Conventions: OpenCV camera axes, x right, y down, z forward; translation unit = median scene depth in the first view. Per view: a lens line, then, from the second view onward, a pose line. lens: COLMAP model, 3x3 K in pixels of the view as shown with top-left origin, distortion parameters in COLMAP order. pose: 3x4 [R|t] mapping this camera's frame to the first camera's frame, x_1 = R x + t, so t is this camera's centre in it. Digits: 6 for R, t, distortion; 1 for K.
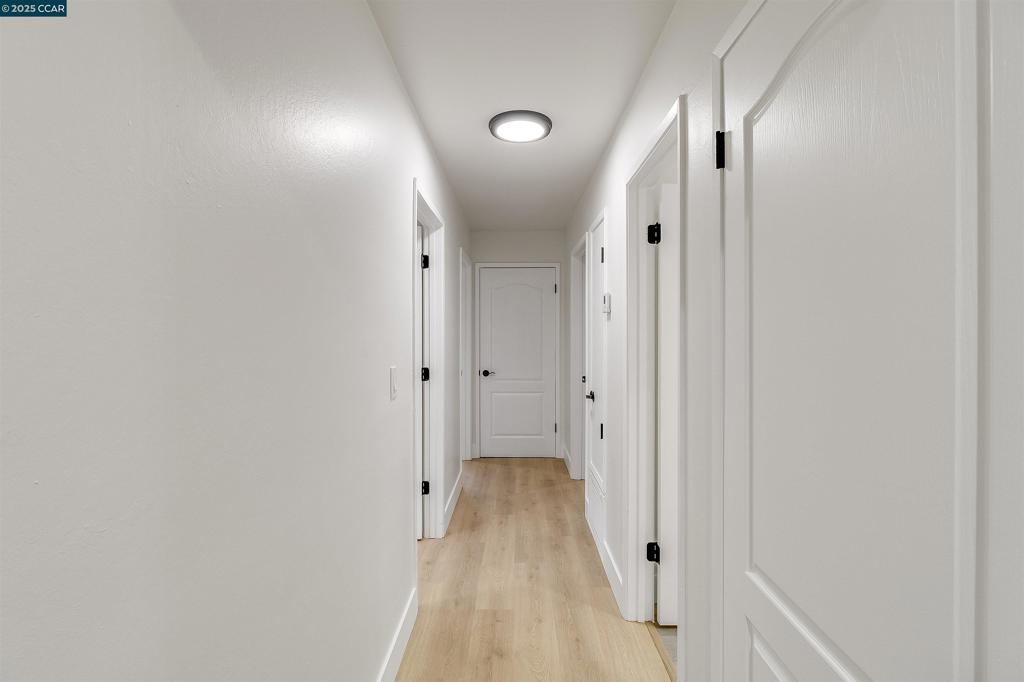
lens RADIAL K [[480.8, 0, 524.2], [0, 480.8, 329.3], [0, 0, 1]] dist [-0.015518, -0.000938]
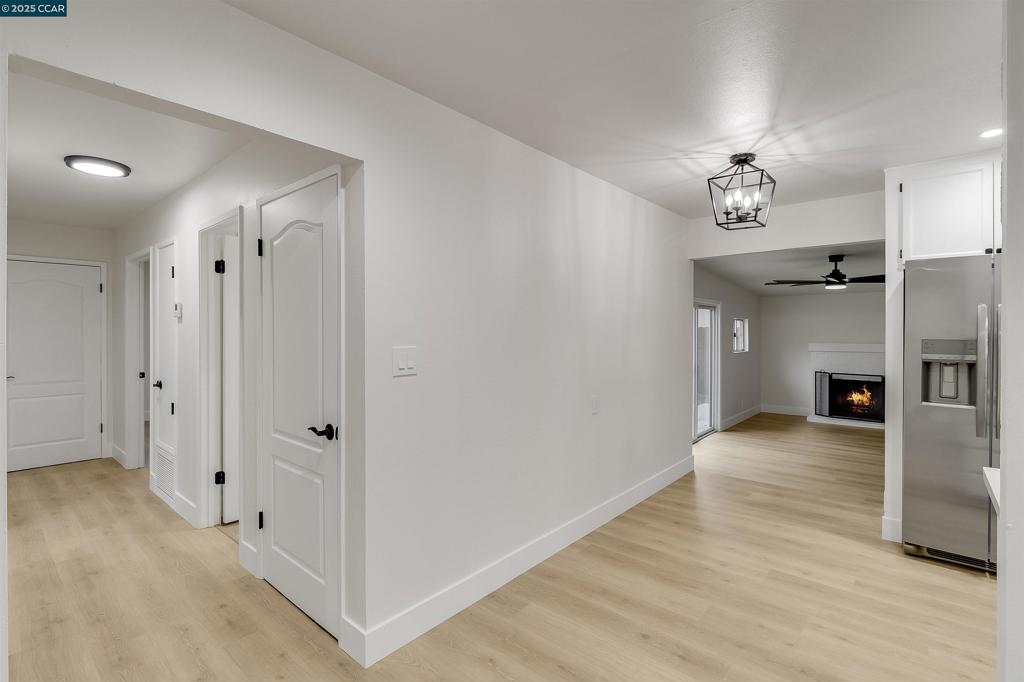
lens RADIAL K [[480.8, 0, 524.2], [0, 480.8, 329.3], [0, 0, 1]] dist [-0.015518, -0.000938]
pose [[0.655370, -0.001305, 0.755307, -0.198772], [-0.001082, 0.999996, 0.002666, -0.006296], [-0.755307, -0.002565, 0.655366, -0.594393]]
